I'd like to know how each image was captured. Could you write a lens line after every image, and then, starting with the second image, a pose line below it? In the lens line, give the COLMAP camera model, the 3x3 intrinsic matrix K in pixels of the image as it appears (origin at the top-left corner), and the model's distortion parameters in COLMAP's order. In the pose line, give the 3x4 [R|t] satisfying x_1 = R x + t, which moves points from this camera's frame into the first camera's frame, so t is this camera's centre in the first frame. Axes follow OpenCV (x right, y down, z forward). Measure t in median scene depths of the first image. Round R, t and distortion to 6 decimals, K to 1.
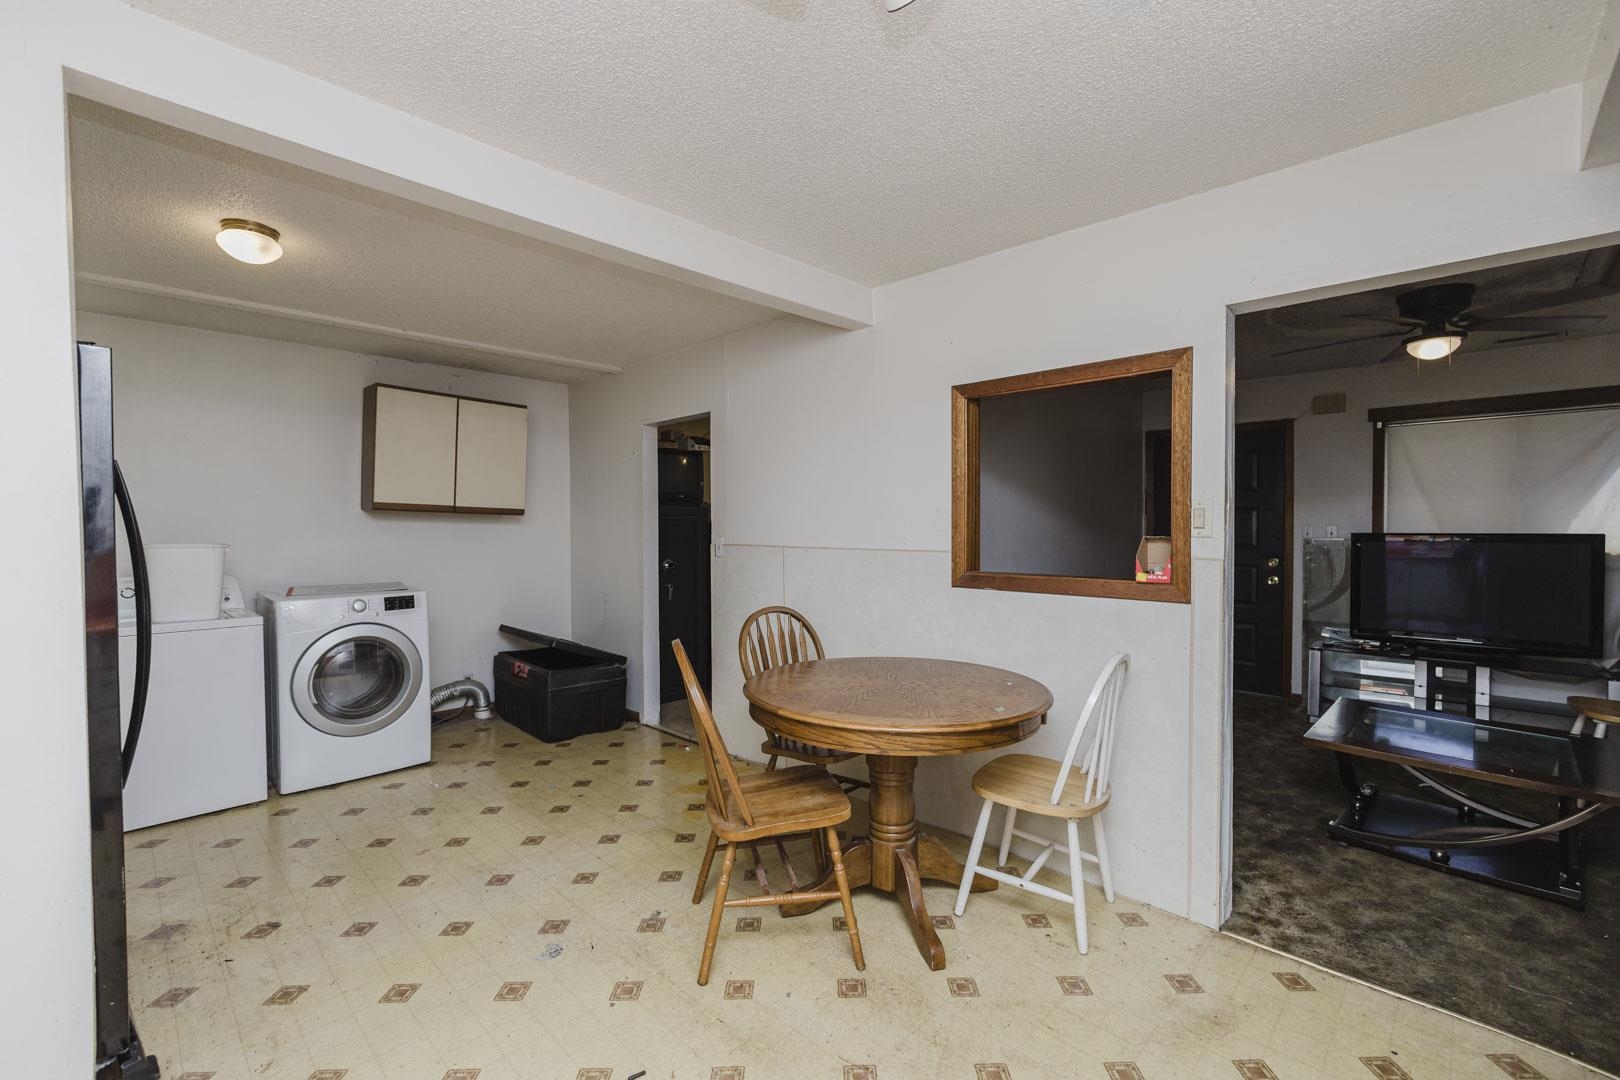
lens RADIAL K [[694.0, 0, 810.0], [0, 694.0, 540.0], [0, 0, 1]] dist [-0.002206, -0.000248]
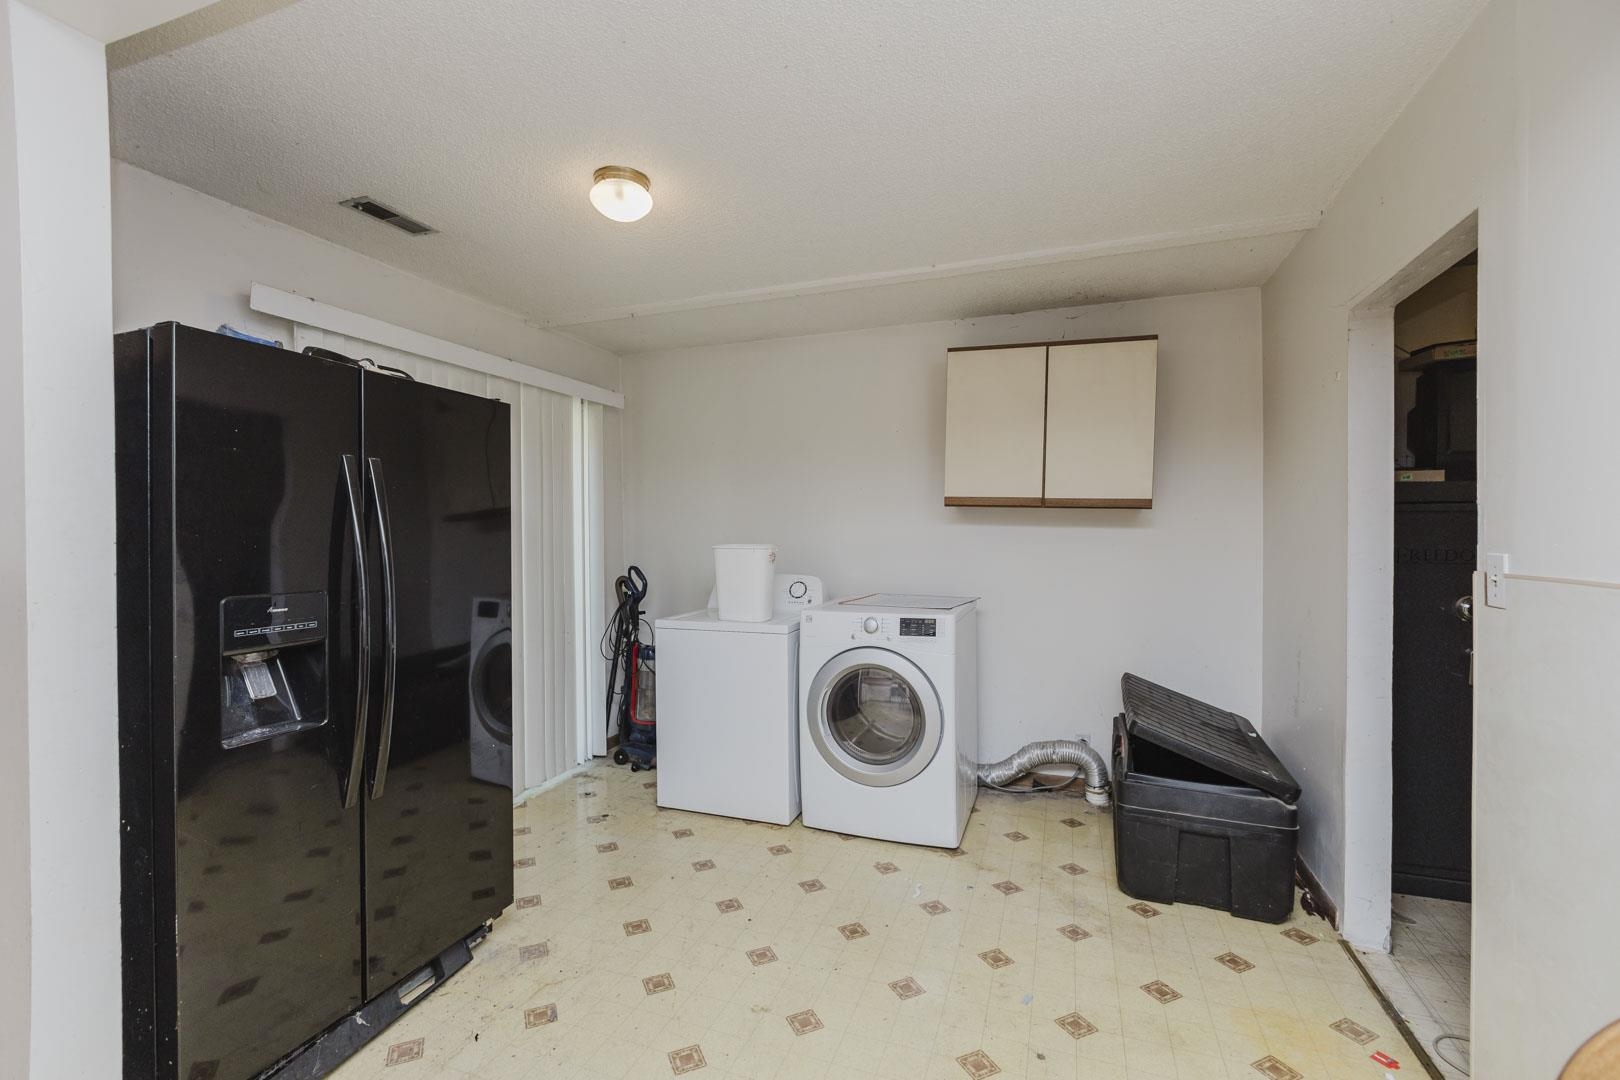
lens RADIAL K [[694.0, 0, 810.0], [0, 694.0, 540.0], [0, 0, 1]] dist [-0.002206, -0.000248]
pose [[0.409442, 0.014435, -0.912222, 0.045772], [-0.017230, 0.999819, 0.008087, -0.007637], [0.912173, 0.012406, 0.409617, 0.513410]]
